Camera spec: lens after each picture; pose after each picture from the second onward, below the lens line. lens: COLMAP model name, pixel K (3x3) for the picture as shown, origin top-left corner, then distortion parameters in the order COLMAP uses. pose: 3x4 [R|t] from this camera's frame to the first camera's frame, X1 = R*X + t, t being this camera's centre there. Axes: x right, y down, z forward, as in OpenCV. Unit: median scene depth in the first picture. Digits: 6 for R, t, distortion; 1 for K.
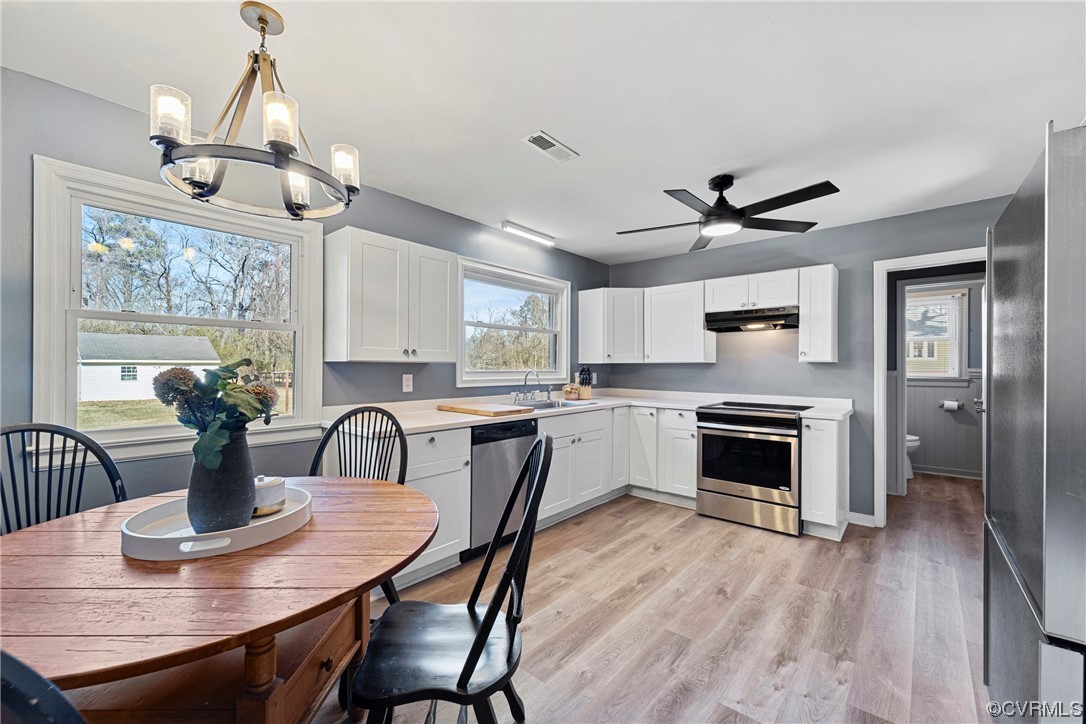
lens RADIAL K [[439.3, 0, 554.6], [0, 439.3, 363.7], [0, 0, 1]] dist [0.000479, -0.000582]
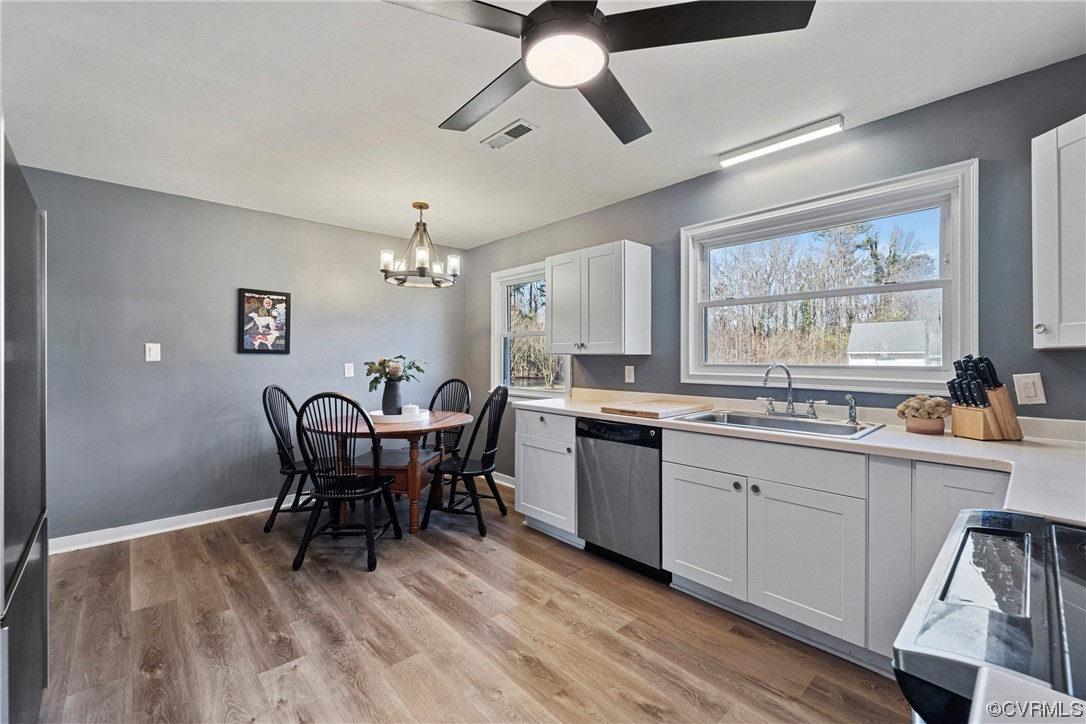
lens RADIAL K [[462.9, 0, 538.5], [0, 462.9, 358.9], [0, 0, 1]] dist [0.001495, -0.000295]
pose [[-0.147278, -0.002205, -0.989093, 0.626663], [0.003192, 0.999991, -0.002705, 0.007966], [0.989090, -0.003556, -0.147270, 0.755682]]
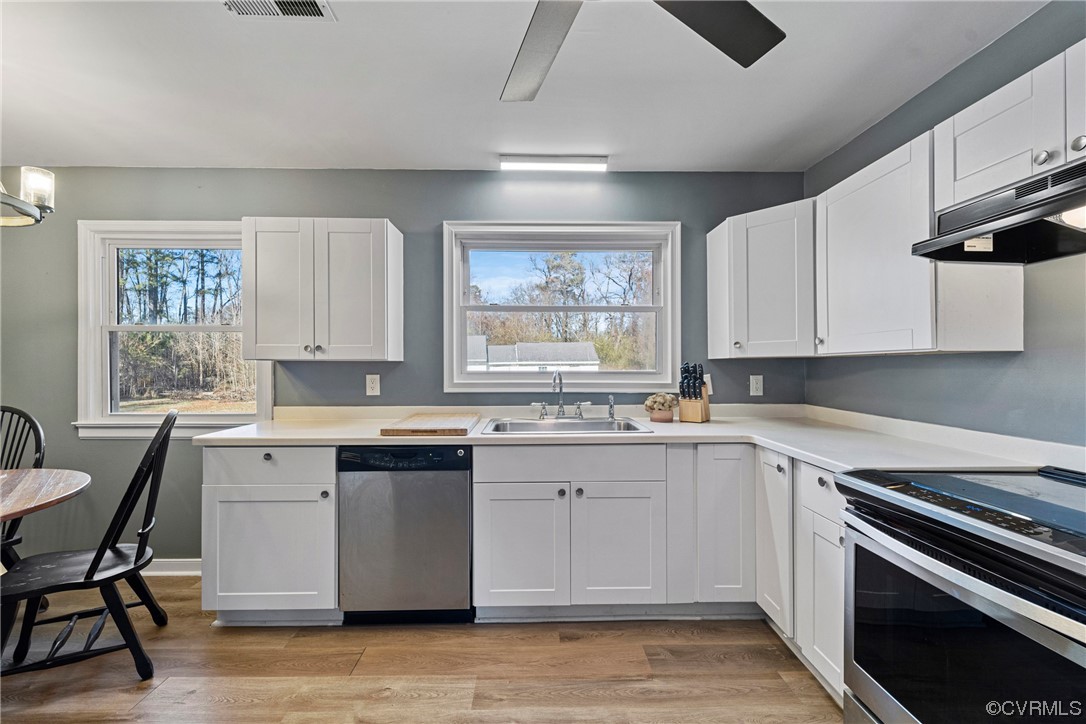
lens RADIAL K [[454.2, 0, 546.3], [0, 454.2, 365.0], [0, 0, 1]] dist [0.002180, -0.000597]
pose [[0.657806, -0.005457, -0.753168, 0.439243], [0.008156, 0.999967, -0.000122, 0.006515], [0.753143, -0.006063, 0.657828, 0.537180]]
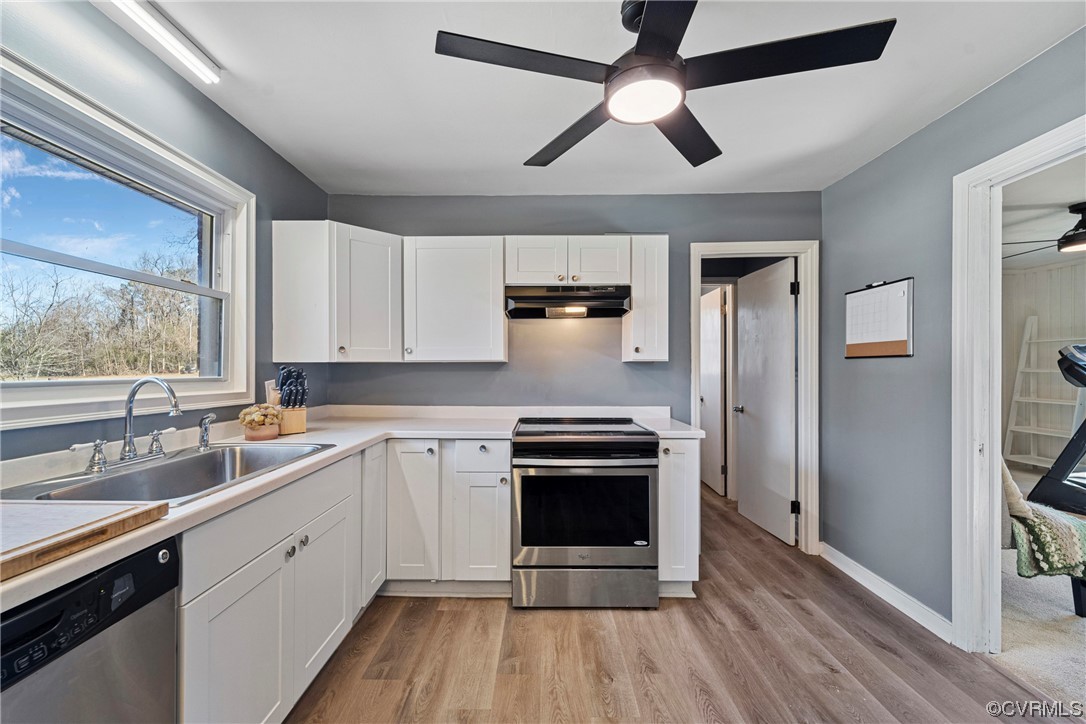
lens RADIAL K [[436.4, 0, 538.2], [0, 436.4, 368.0], [0, 0, 1]] dist [-0.000667, -0.000059]
pose [[0.775107, -0.002044, 0.631827, -0.031239], [-0.001223, 0.999988, 0.004735, 0.003893], [-0.631829, -0.004442, 0.775095, 0.495470]]
